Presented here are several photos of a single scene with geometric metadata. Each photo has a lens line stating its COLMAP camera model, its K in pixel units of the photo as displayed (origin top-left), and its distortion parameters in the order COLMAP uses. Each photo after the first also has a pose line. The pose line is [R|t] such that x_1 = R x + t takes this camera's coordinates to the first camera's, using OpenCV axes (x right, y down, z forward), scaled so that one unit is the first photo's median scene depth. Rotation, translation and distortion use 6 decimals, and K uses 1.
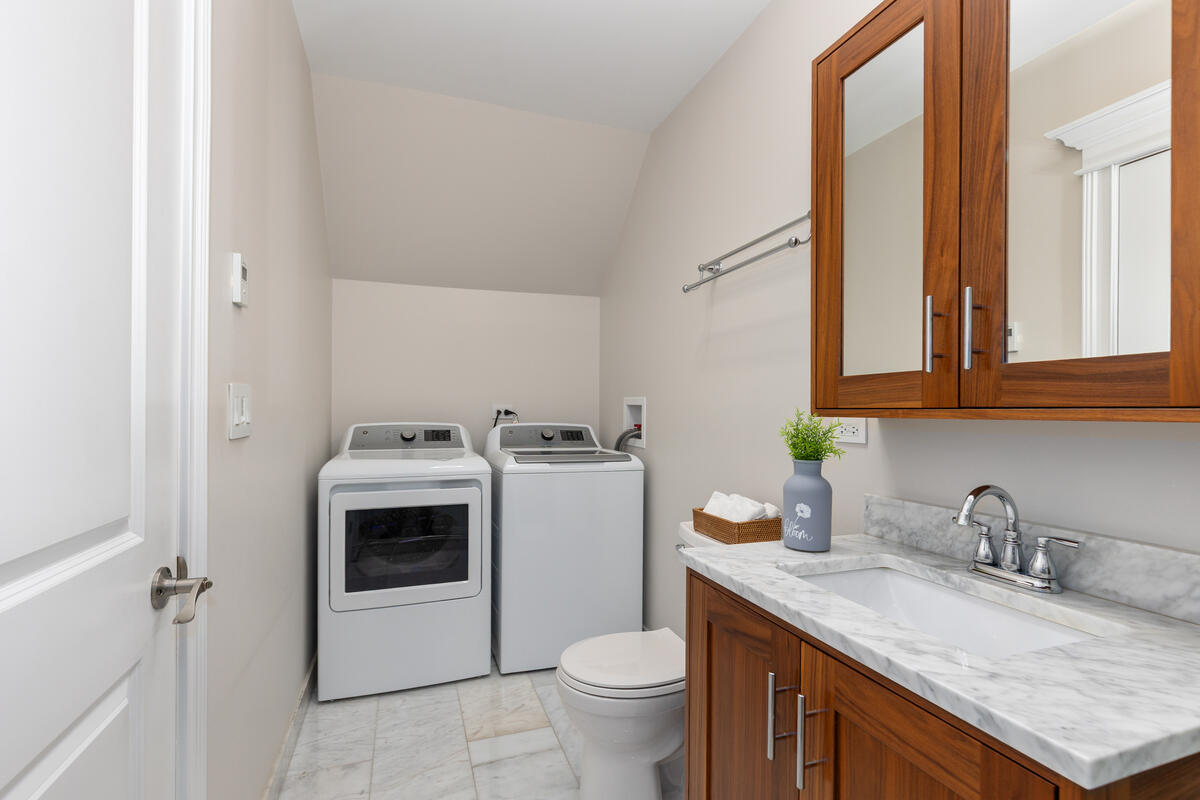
lens RADIAL K [[542.9, 0, 606.4], [0, 542.9, 408.7], [0, 0, 1]] dist [0.002272, 0.000052]
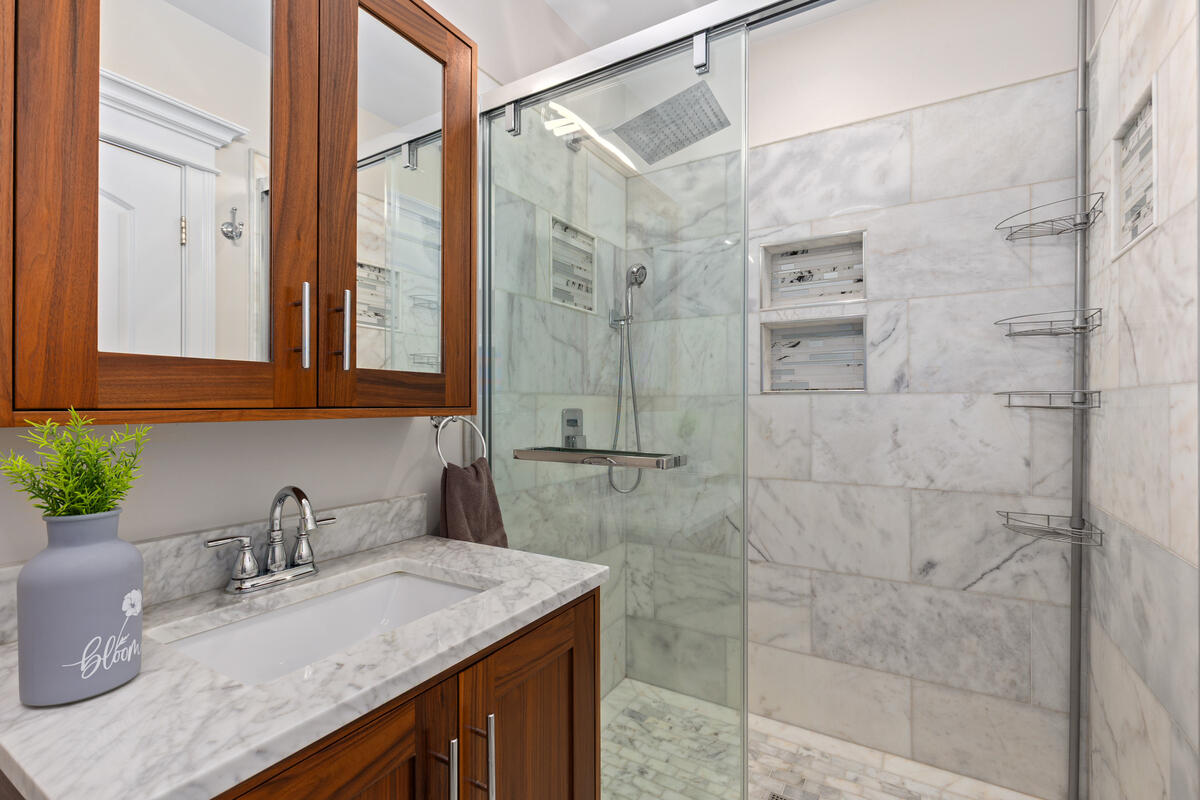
lens RADIAL K [[545.4, 0, 598.1], [0, 545.4, 397.4], [0, 0, 1]] dist [0.000310, 0.000090]
pose [[-0.619504, 0.003483, 0.784986, -0.459605], [-0.004716, 0.999956, -0.008159, -0.015784], [-0.784979, -0.008757, -0.619460, 1.322296]]
